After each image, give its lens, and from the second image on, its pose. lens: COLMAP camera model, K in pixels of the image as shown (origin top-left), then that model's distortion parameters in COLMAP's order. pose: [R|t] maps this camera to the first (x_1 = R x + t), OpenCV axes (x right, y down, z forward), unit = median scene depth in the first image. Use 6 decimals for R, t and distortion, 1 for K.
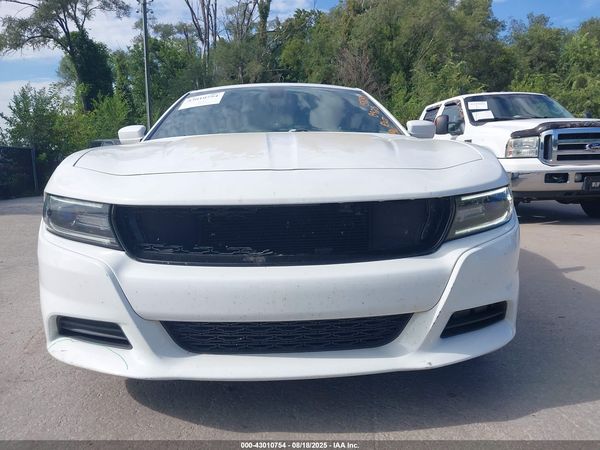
lens RADIAL K [[467.8, 0, 300.2], [0, 467.8, 227.2], [0, 0, 1]] dist [0.003744, 0.004050]
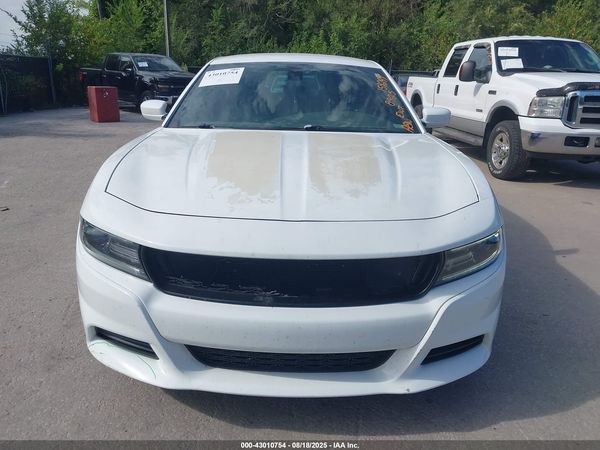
lens RADIAL K [[467.8, 0, 300.7], [0, 467.8, 225.2], [0, 0, 1]] dist [0.003744, 0.004050]
pose [[0.998065, 0.055680, -0.027661, 0.013921], [-0.050207, 0.984230, 0.169620, -0.273586], [0.036669, -0.167904, 0.985121, -0.094224]]
